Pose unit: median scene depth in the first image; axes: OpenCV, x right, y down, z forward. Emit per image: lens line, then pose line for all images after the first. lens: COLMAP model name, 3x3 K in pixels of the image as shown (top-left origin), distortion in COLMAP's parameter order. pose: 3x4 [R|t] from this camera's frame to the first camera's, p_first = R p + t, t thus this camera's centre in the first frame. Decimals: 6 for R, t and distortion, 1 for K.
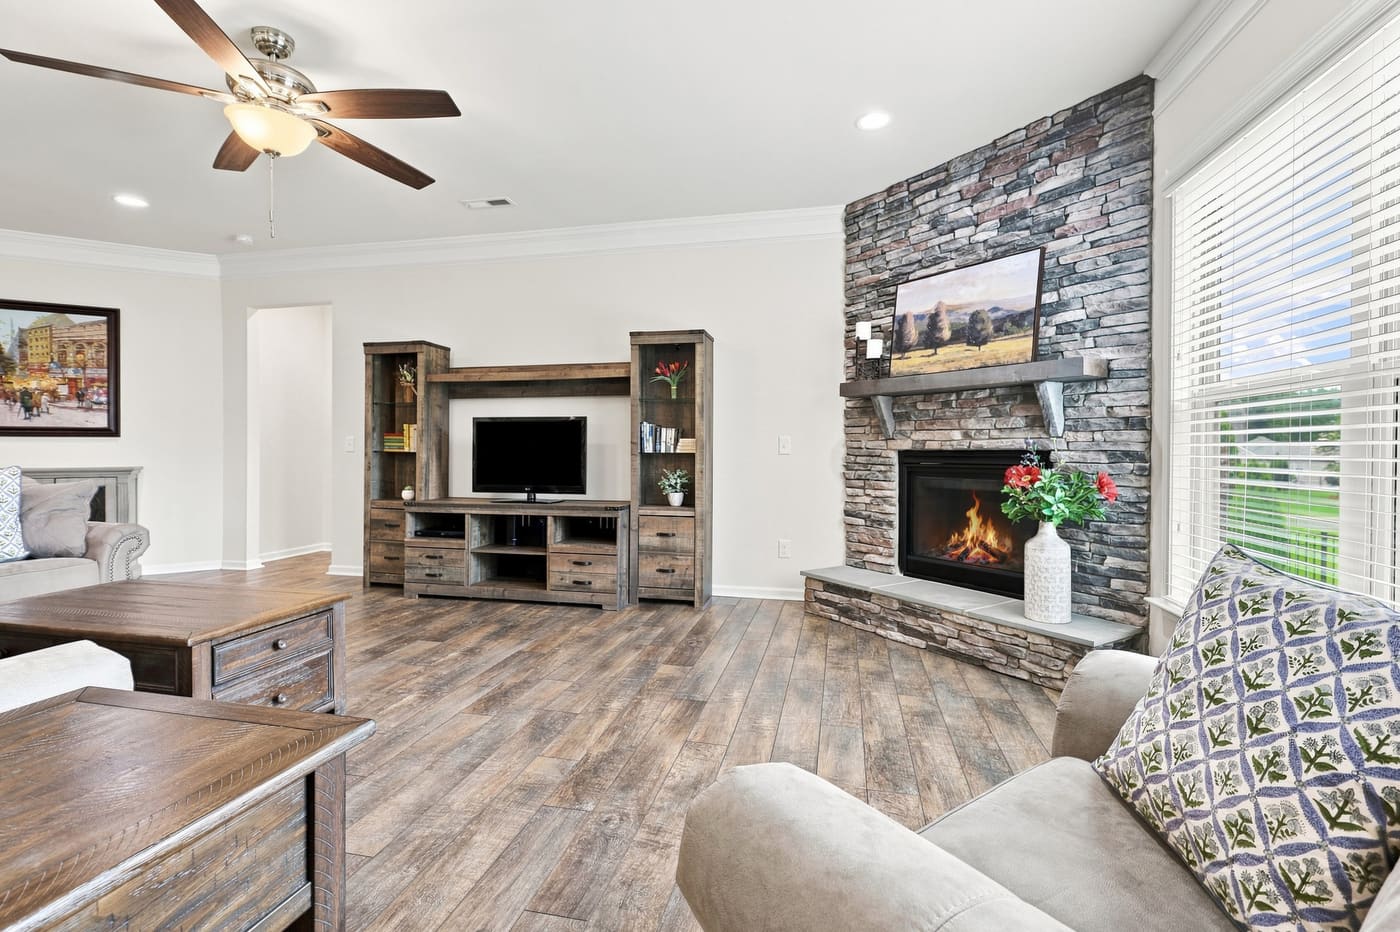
lens RADIAL K [[646.4, 0, 700.7], [0, 646.4, 445.6], [0, 0, 1]] dist [0.000740, -0.000148]
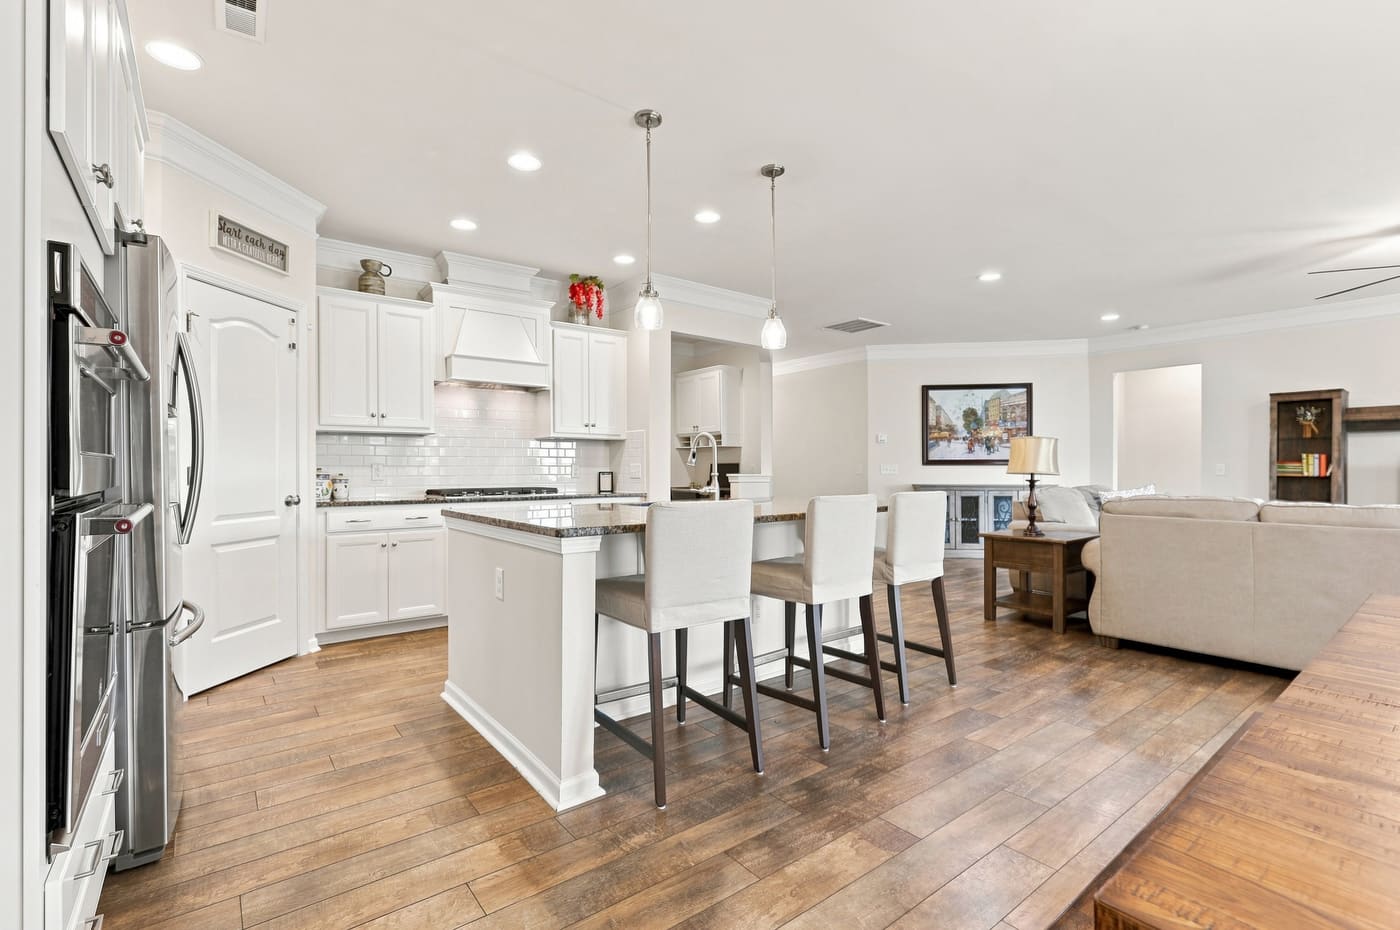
lens RADIAL K [[642.7, 0, 700.0], [0, 642.7, 465.0], [0, 0, 1]] dist [0.001527, 0.000234]
pose [[0.768714, -0.005318, -0.639571, -0.640476], [0.004000, 0.999986, -0.003507, -0.013476], [0.639580, 0.000138, 0.768724, -0.847866]]
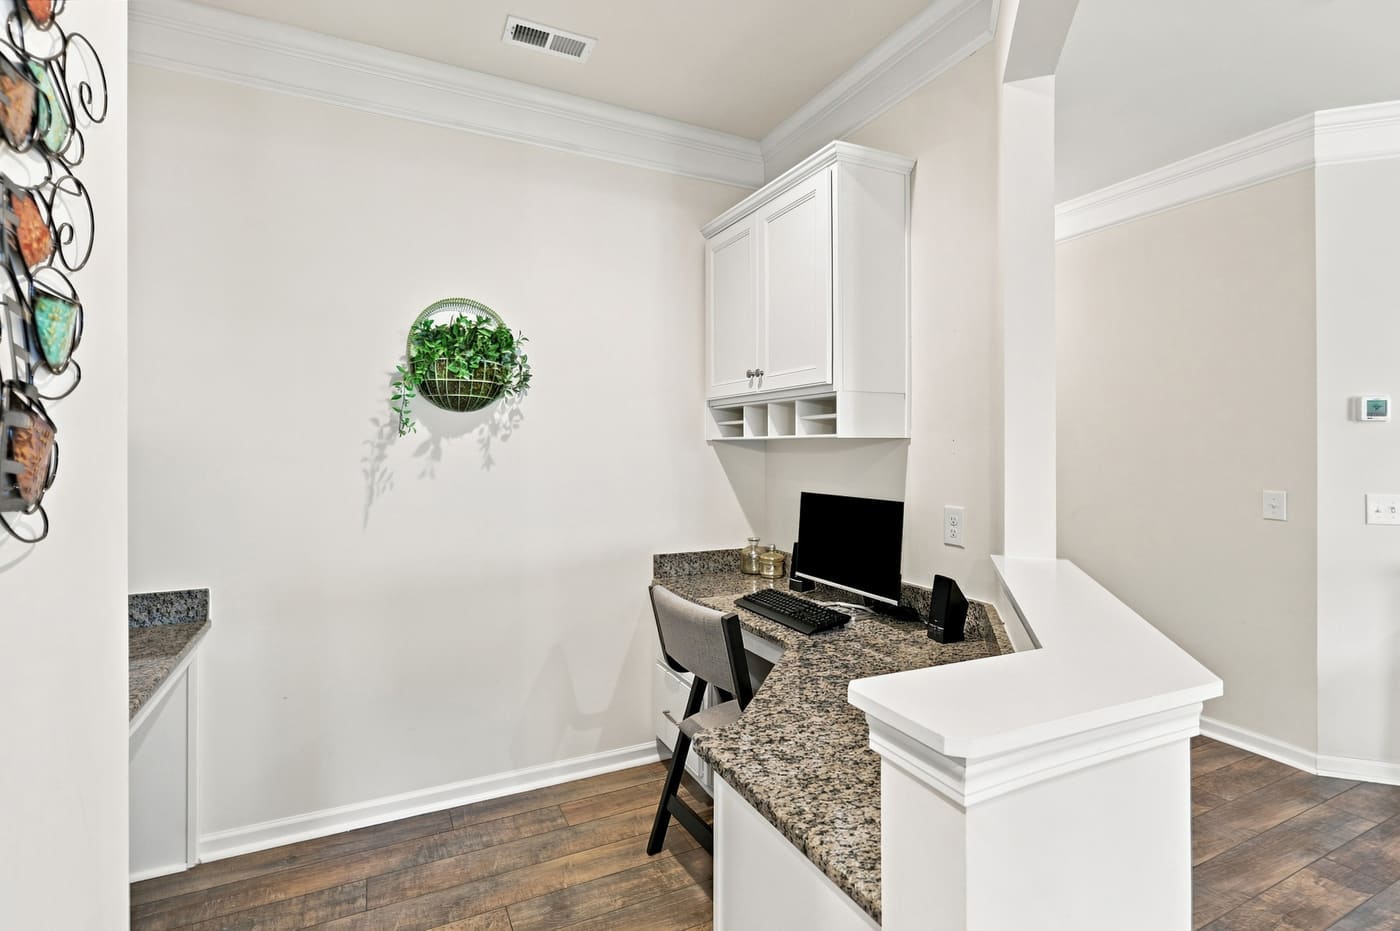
lens RADIAL K [[646.4, 0, 700.7], [0, 646.4, 445.1], [0, 0, 1]] dist [0.000740, -0.000148]
pose [[0.622883, -0.002004, -0.782312, -1.395375], [0.001752, 0.999998, -0.001167, -0.064578], [0.782313, -0.000643, 0.622885, 0.147560]]
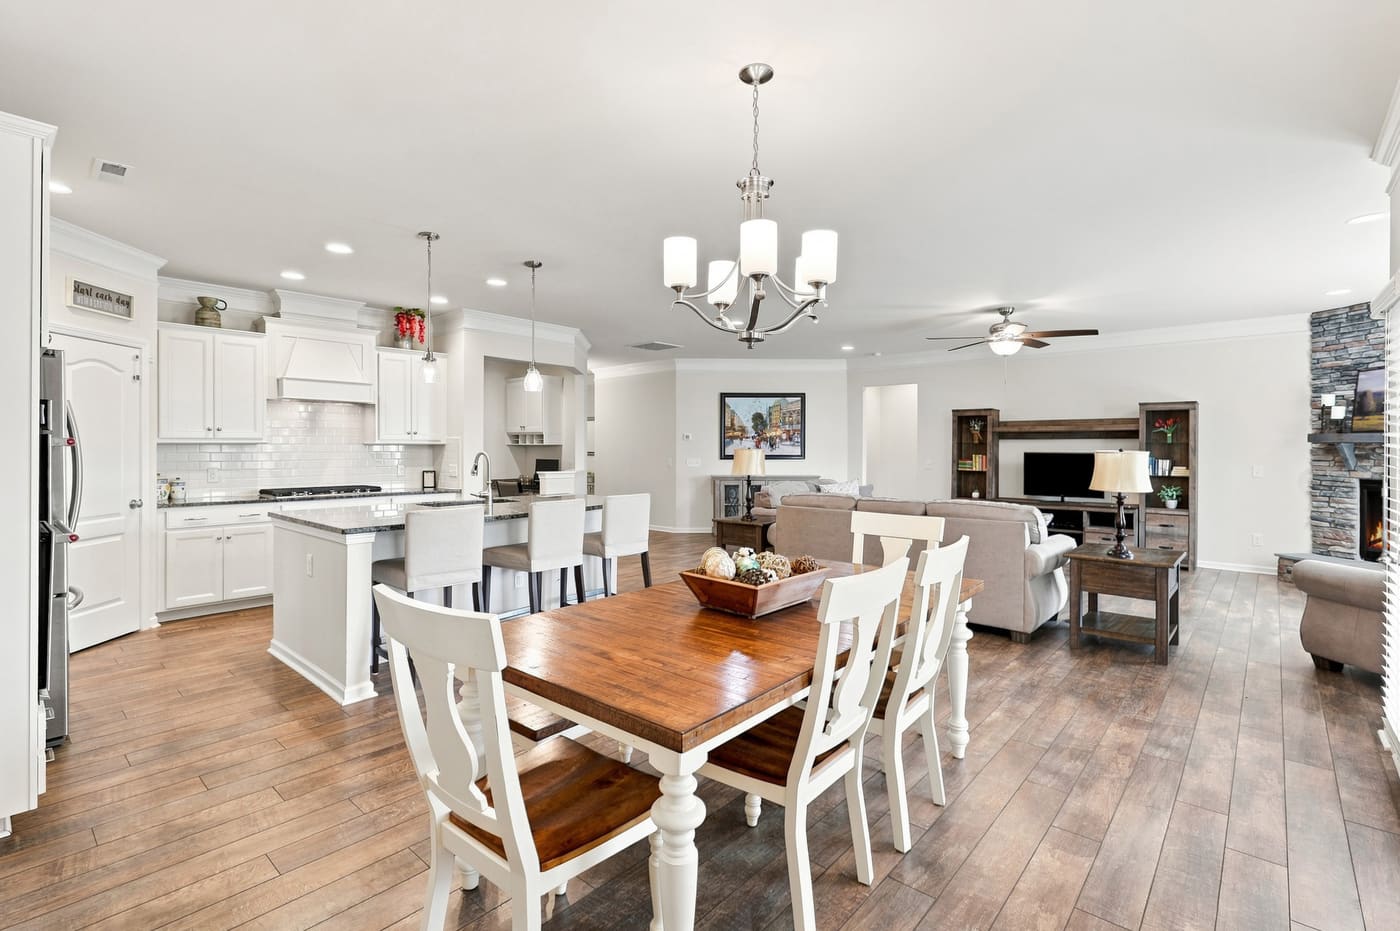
lens RADIAL K [[646.4, 0, 700.7], [0, 646.4, 445.1], [0, 0, 1]] dist [0.000740, -0.000148]
pose [[0.873762, -0.001254, -0.486353, -0.287529], [0.000719, 0.999999, -0.001286, -0.065283], [0.486354, 0.000773, 0.873762, -1.010493]]
